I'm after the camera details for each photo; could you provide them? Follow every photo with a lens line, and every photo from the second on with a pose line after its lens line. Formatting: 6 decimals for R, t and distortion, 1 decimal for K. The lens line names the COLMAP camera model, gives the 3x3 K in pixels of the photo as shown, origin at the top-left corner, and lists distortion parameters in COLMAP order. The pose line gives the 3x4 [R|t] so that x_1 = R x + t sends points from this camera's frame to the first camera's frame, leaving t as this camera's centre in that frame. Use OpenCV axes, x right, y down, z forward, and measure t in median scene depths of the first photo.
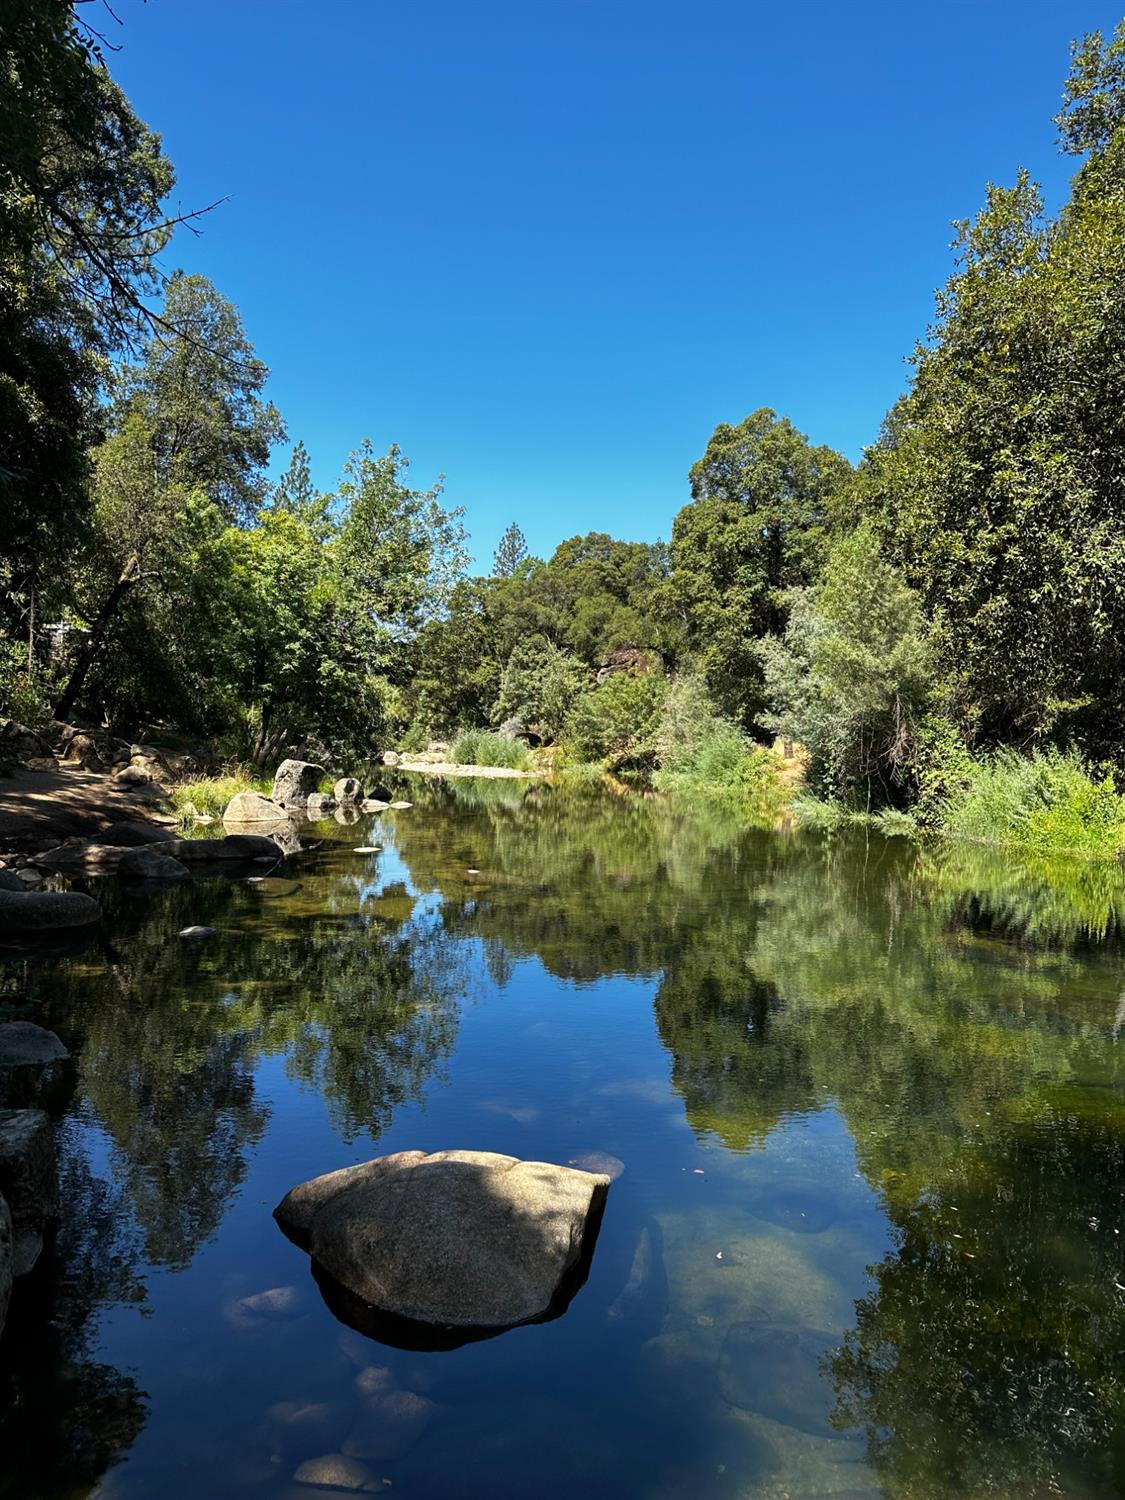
lens RADIAL K [[1033.6, 0, 551.5], [0, 1033.6, 763.2], [0, 0, 1]] dist [0.080757, -0.084518]
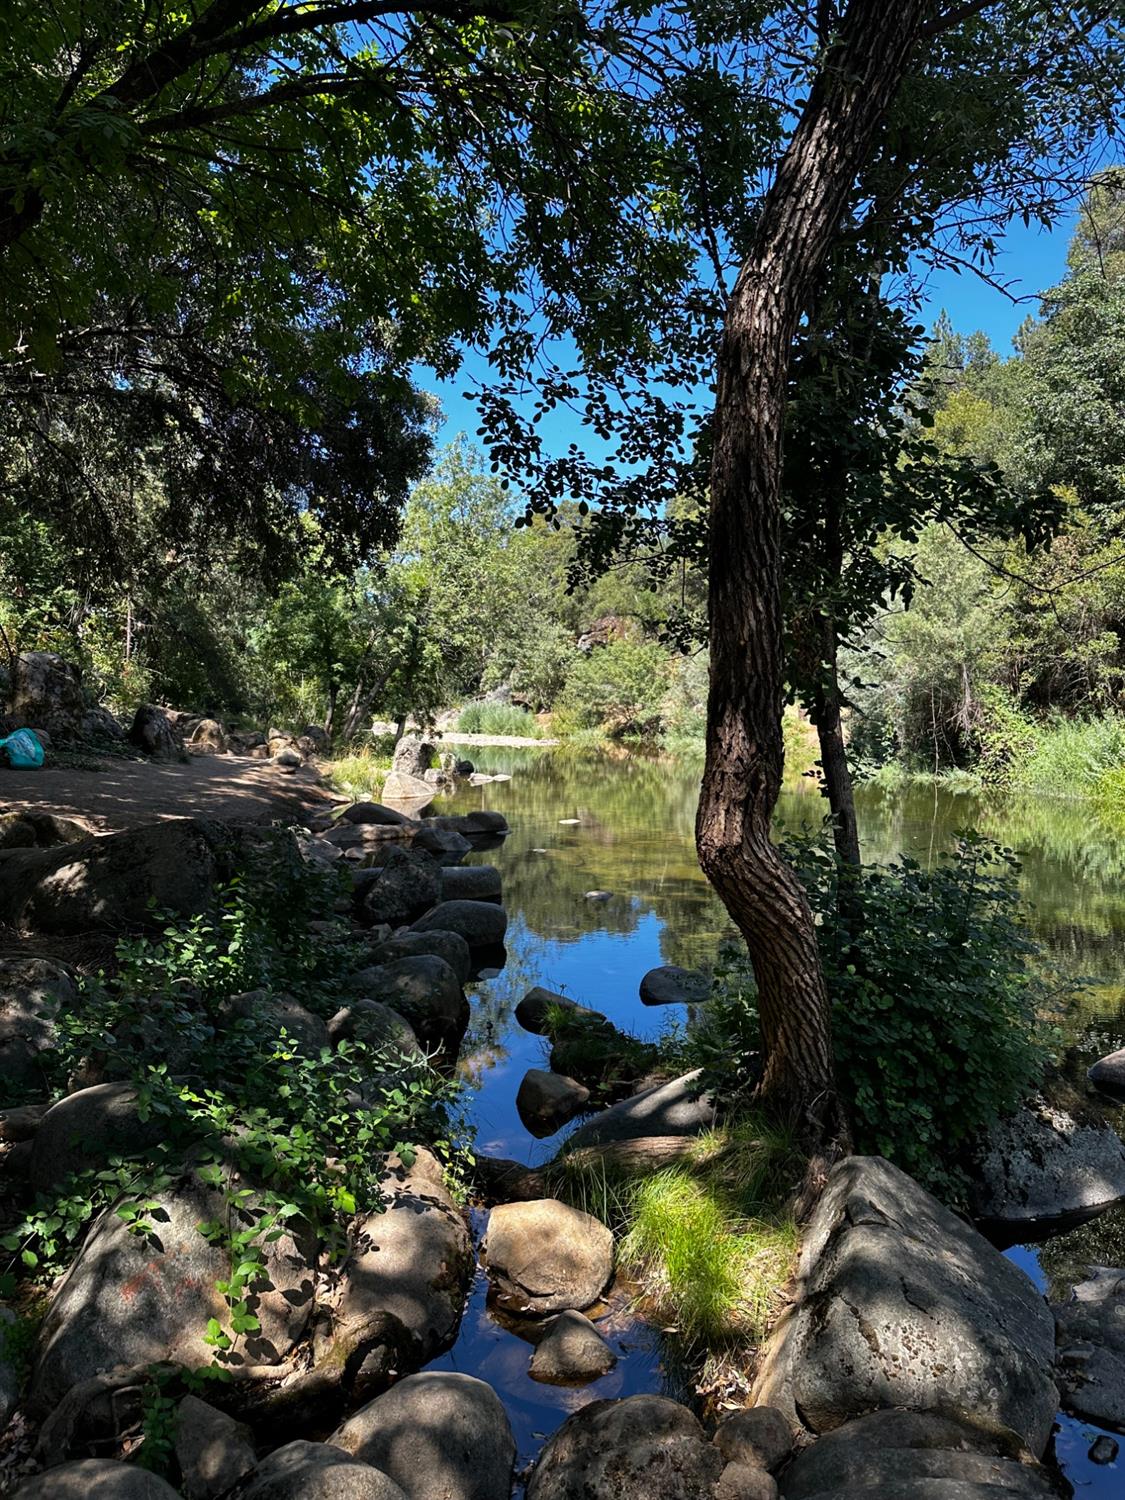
lens RADIAL K [[1033.6, 0, 544.4], [0, 1033.6, 738.9], [0, 0, 1]] dist [0.080757, -0.084518]
pose [[0.997655, -0.025363, 0.063577, -0.098892], [0.024564, 0.999610, 0.013304, -0.007147], [-0.063890, -0.011711, 0.997888, -0.034595]]
